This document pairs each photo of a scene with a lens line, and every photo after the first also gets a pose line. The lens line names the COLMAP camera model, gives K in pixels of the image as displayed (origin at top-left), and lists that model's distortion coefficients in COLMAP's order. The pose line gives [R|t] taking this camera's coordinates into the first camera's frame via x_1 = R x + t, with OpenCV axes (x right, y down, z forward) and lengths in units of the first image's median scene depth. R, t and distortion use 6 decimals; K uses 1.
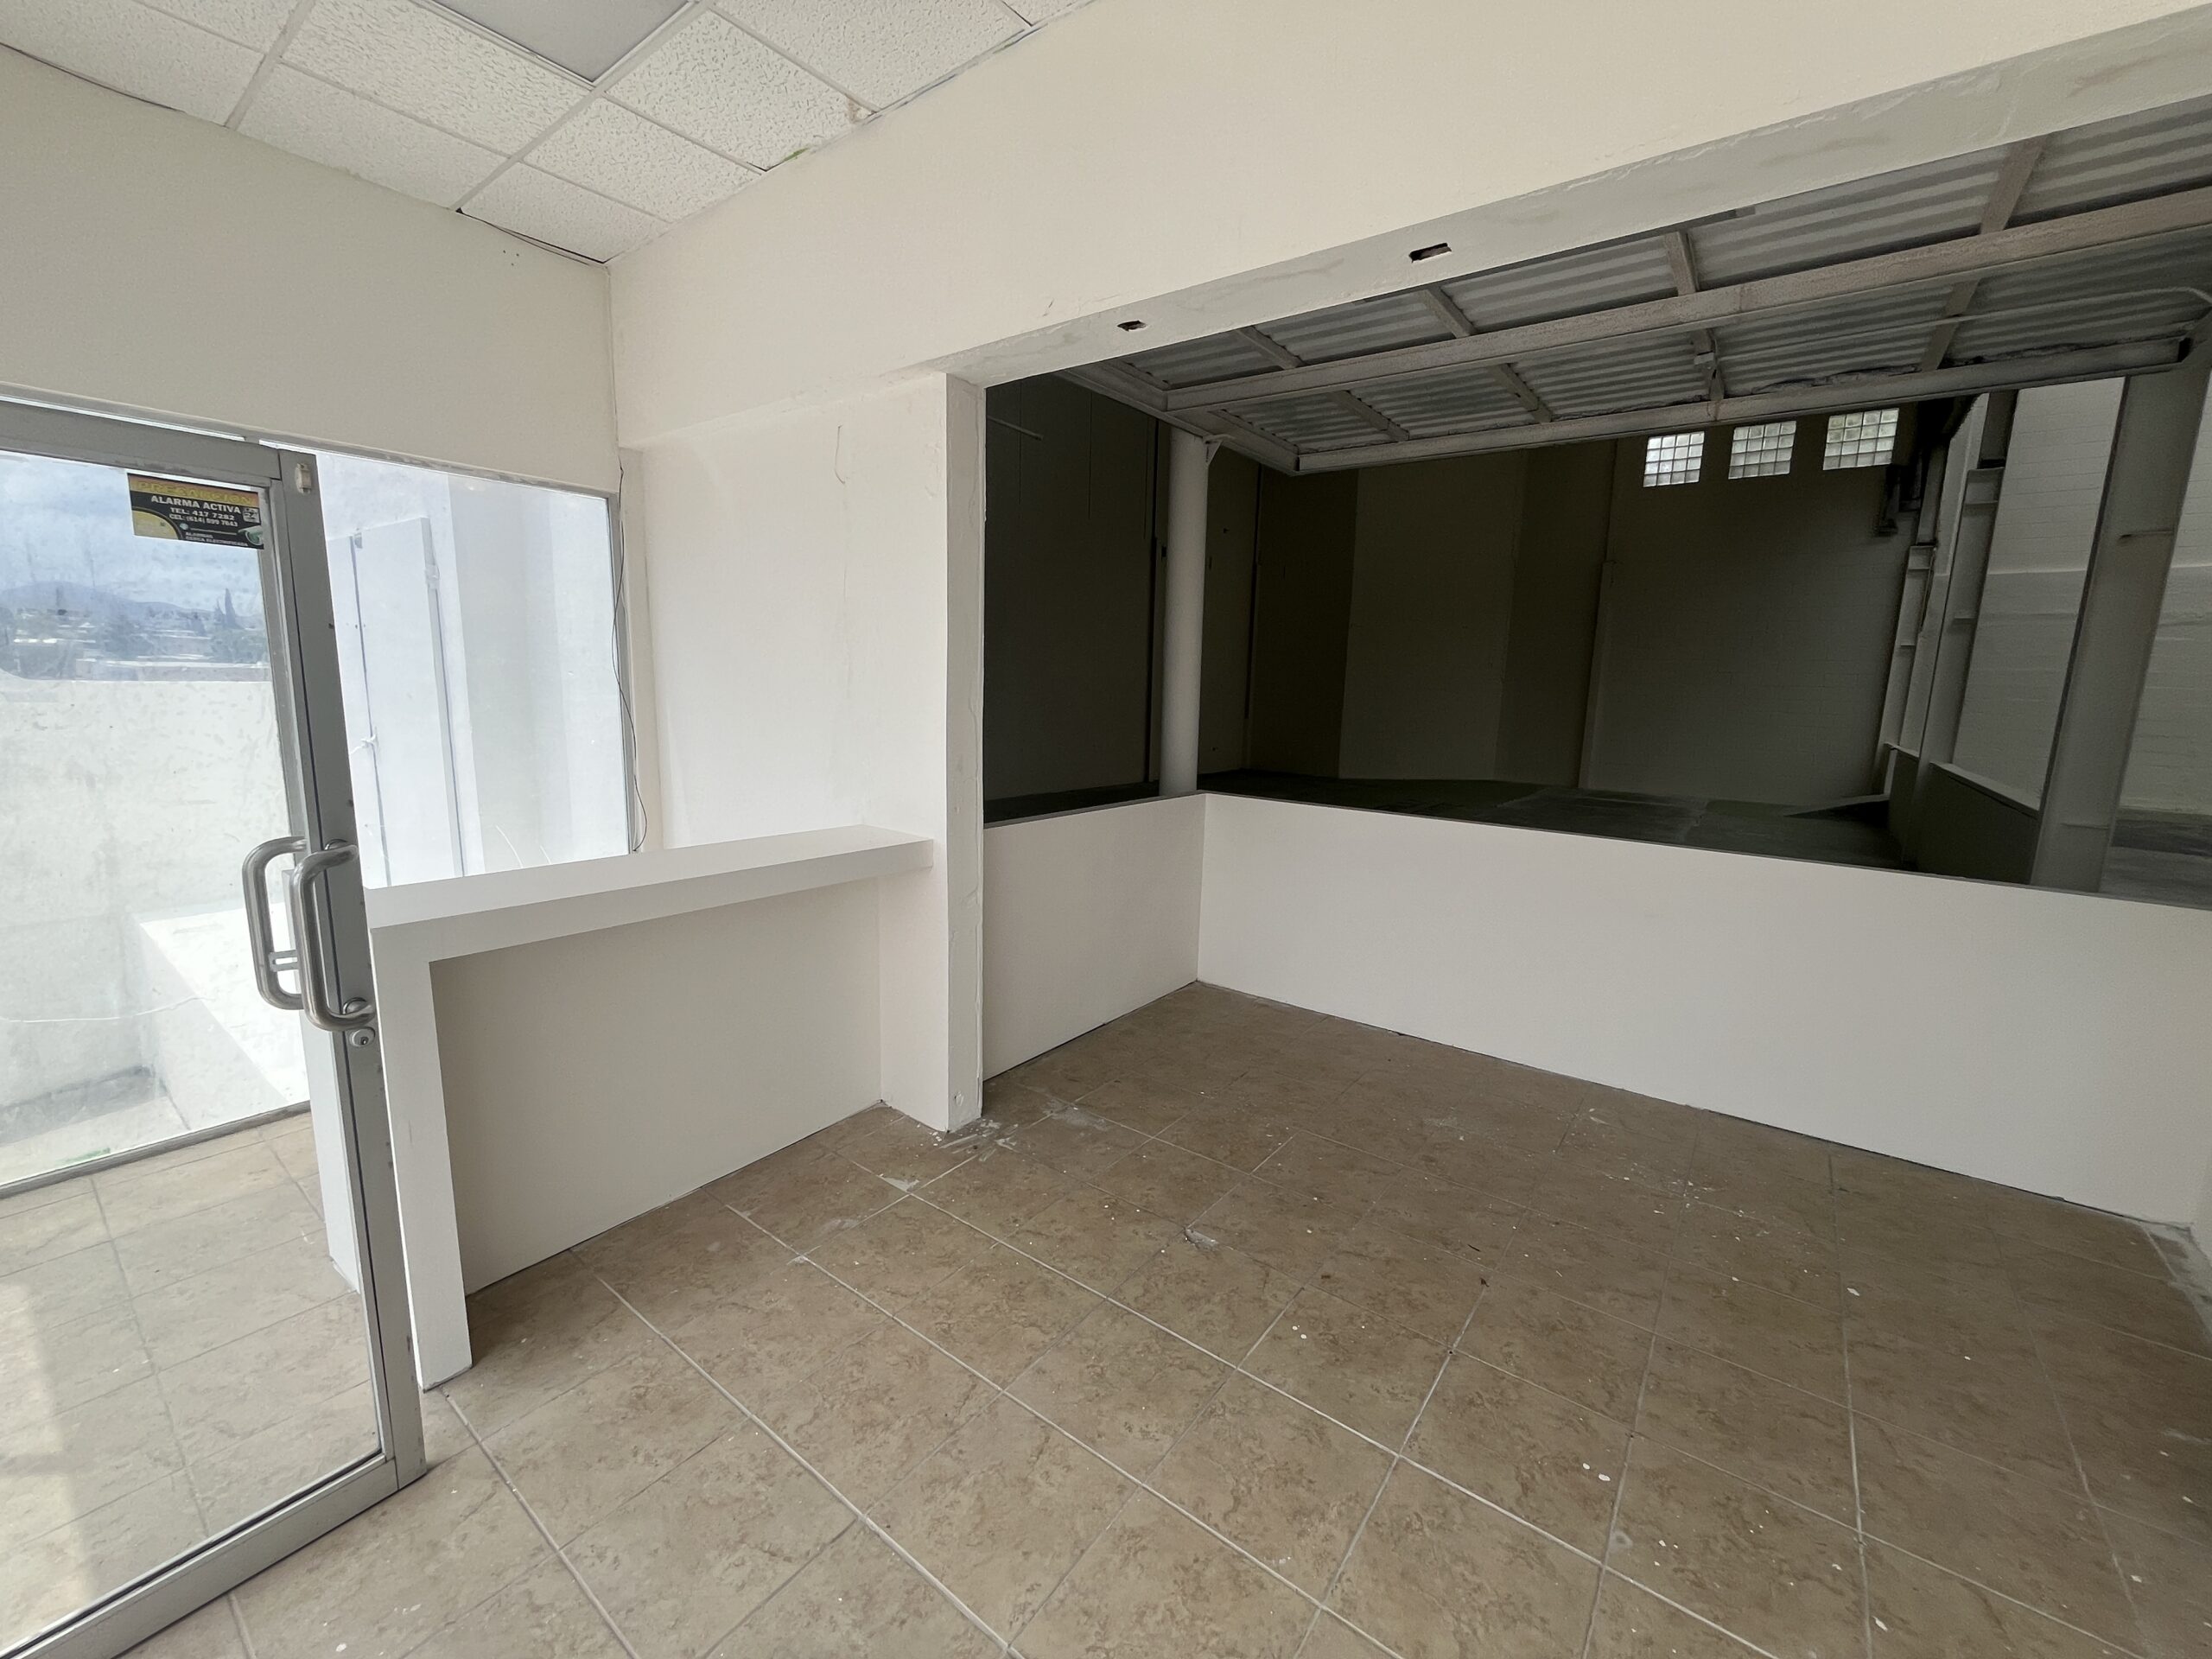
lens RADIAL K [[893.6, 0, 1112.4], [0, 893.6, 829.3], [0, 0, 1]] dist [-0.001191, -0.000771]
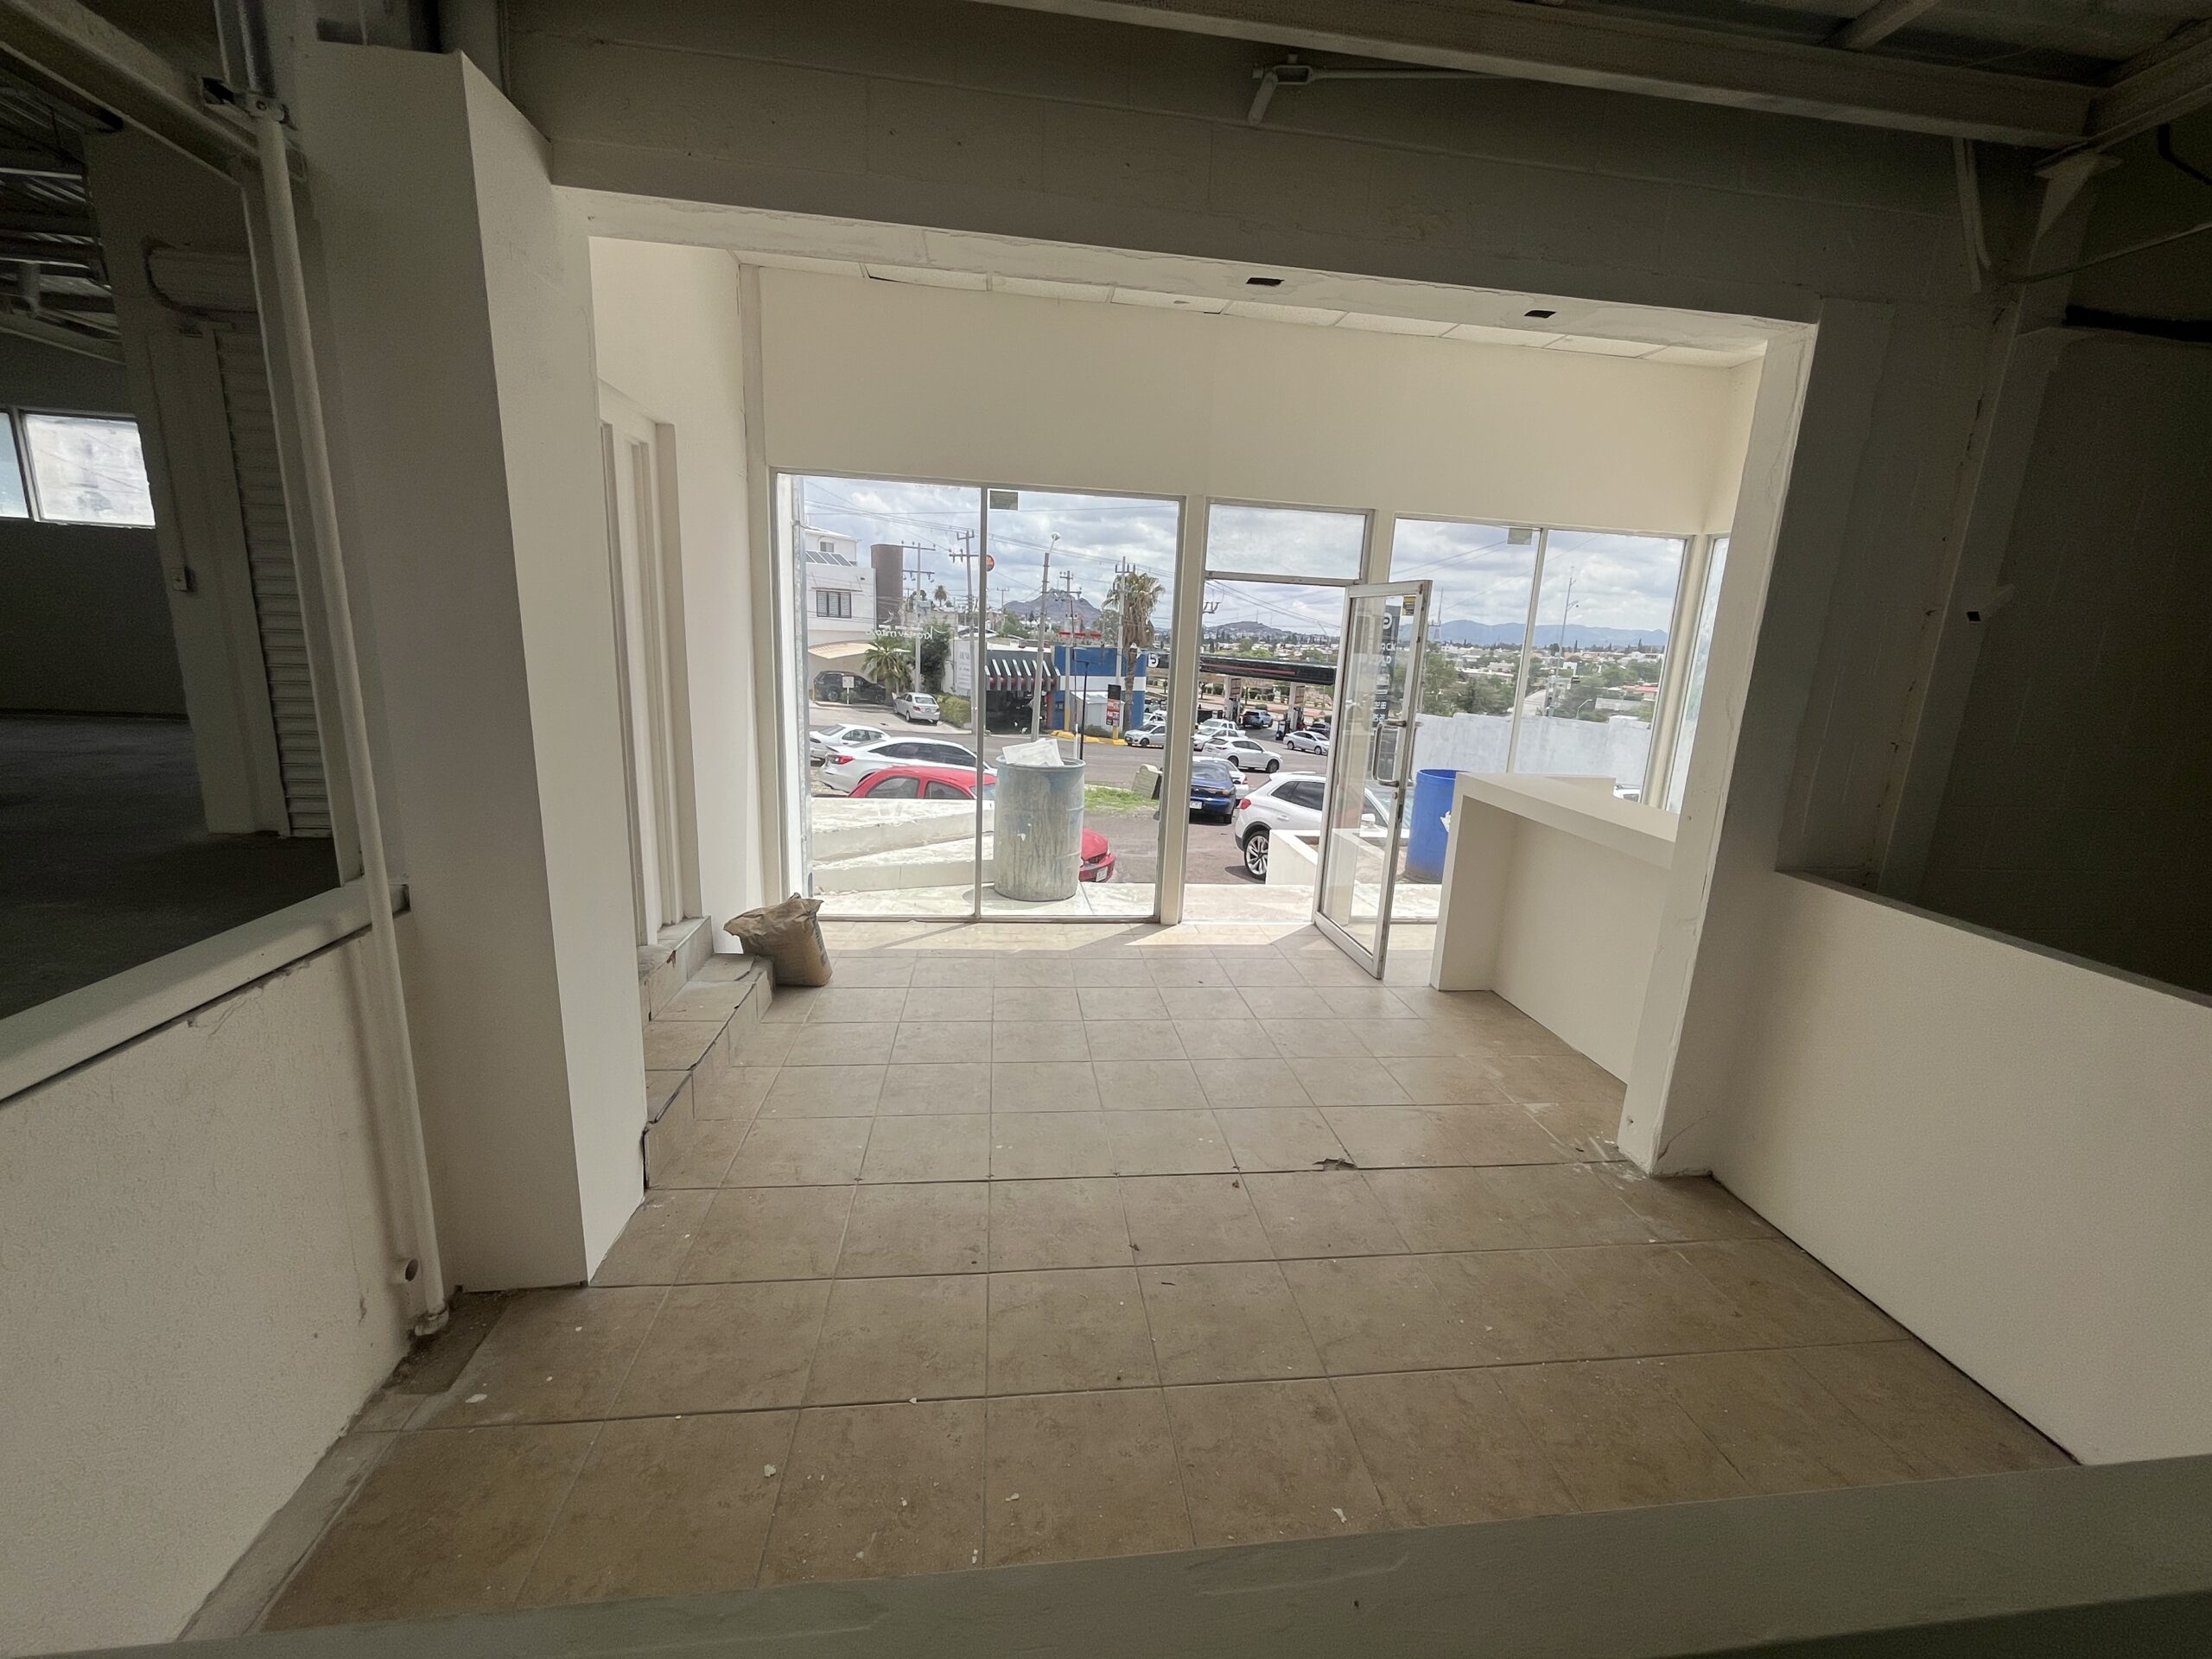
lens RADIAL K [[893.6, 0, 1112.4], [0, 893.6, 829.3], [0, 0, 1]] dist [-0.001191, -0.000771]
pose [[-0.714588, 0.093614, -0.693253, 0.936705], [-0.179218, 0.933433, 0.310780, -0.201668], [0.676198, 0.346324, -0.650243, 1.273452]]
